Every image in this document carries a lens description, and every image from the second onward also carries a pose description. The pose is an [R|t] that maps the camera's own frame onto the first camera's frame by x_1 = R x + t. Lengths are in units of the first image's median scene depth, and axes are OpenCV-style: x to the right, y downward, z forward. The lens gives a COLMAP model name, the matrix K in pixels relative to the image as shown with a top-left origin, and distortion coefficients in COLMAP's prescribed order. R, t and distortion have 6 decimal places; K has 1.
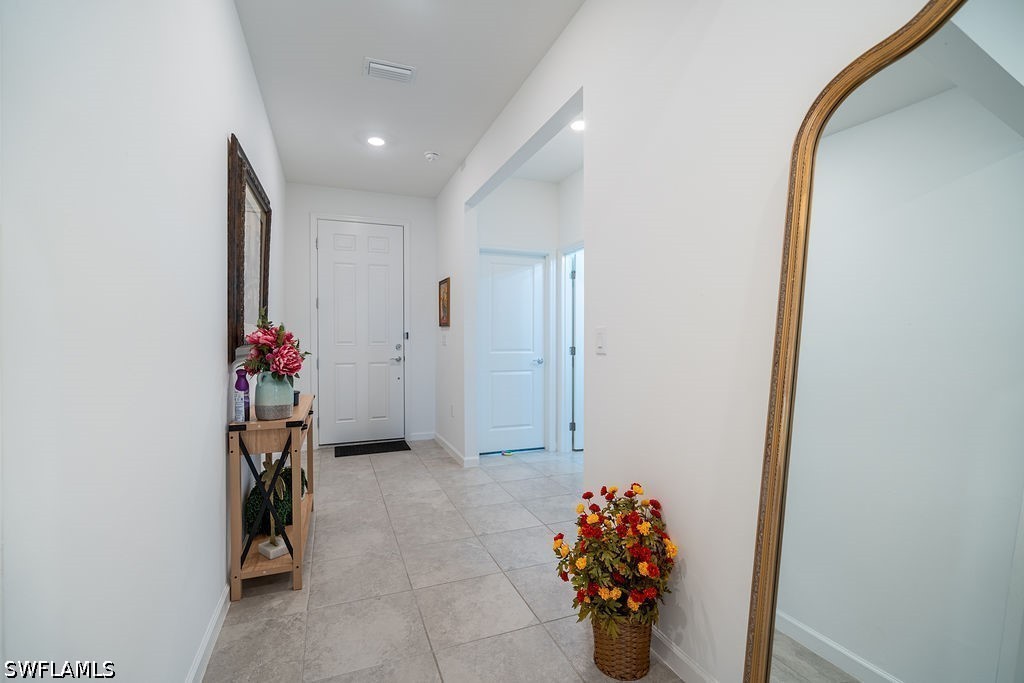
lens RADIAL K [[457.4, 0, 509.8], [0, 457.4, 340.5], [0, 0, 1]] dist [-0.004476, 0.000519]
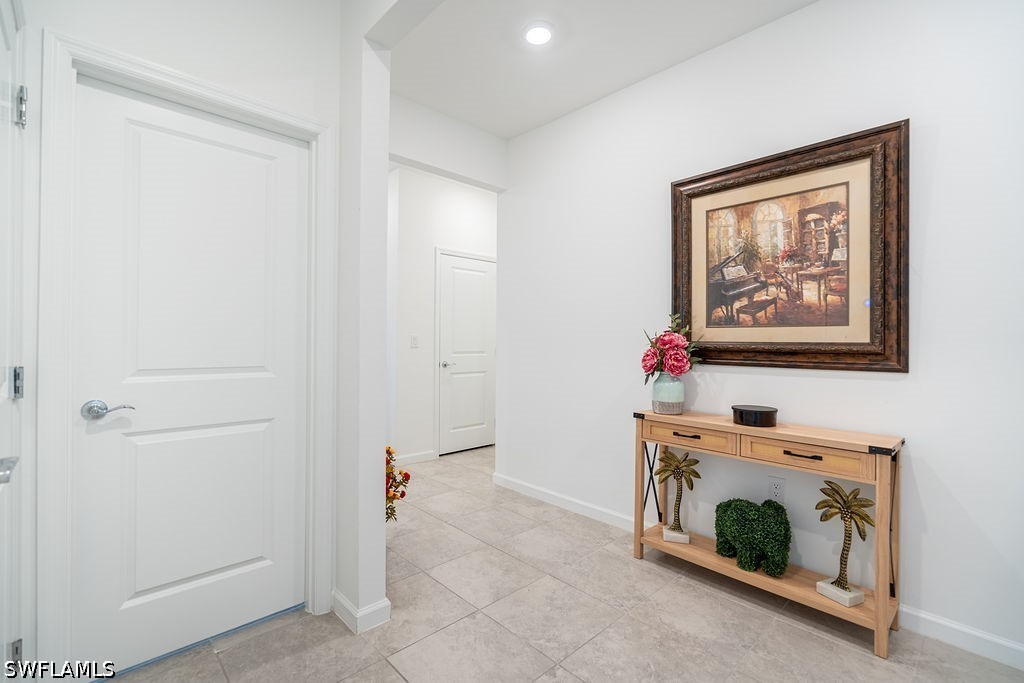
lens RADIAL K [[458.4, 0, 509.5], [0, 458.4, 340.9], [0, 0, 1]] dist [-0.008103, 0.001095]
pose [[-0.927461, -0.012028, -0.373727, 0.258401], [-0.015466, 0.999861, 0.006201, -0.009355], [0.373600, 0.011531, -0.927518, 1.794995]]
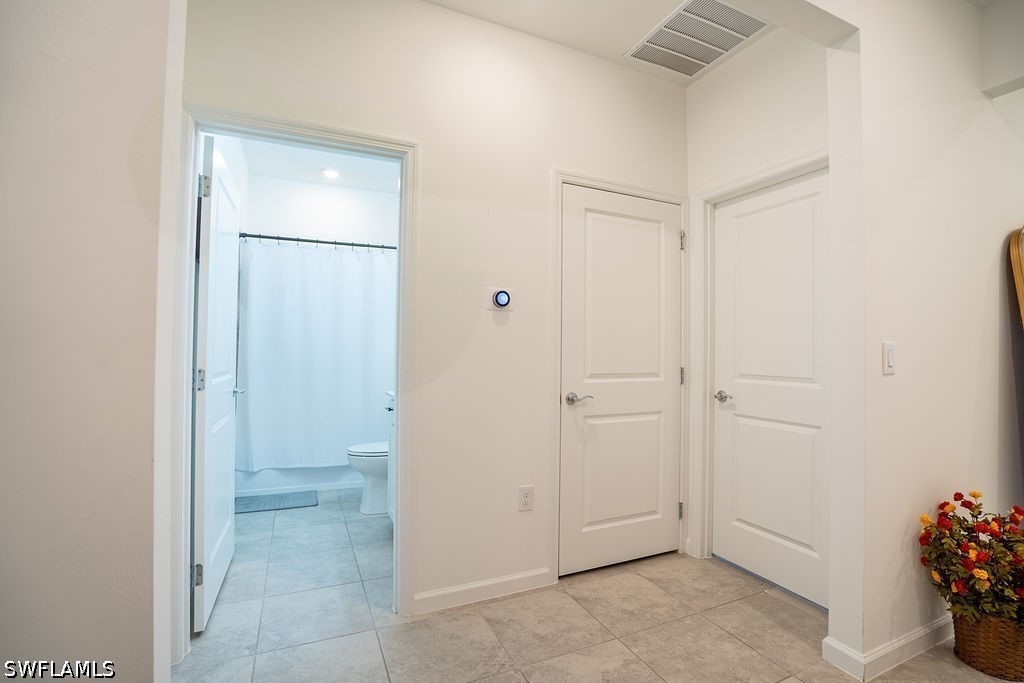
lens RADIAL K [[467.7, 0, 511.1], [0, 467.7, 341.5], [0, 0, 1]] dist [-0.053724, 0.018067]
pose [[-0.049815, 0.015019, 0.998646, -0.528236], [-0.004453, 0.999874, -0.015260, -0.010247], [-0.998749, -0.005208, -0.049742, 1.535995]]
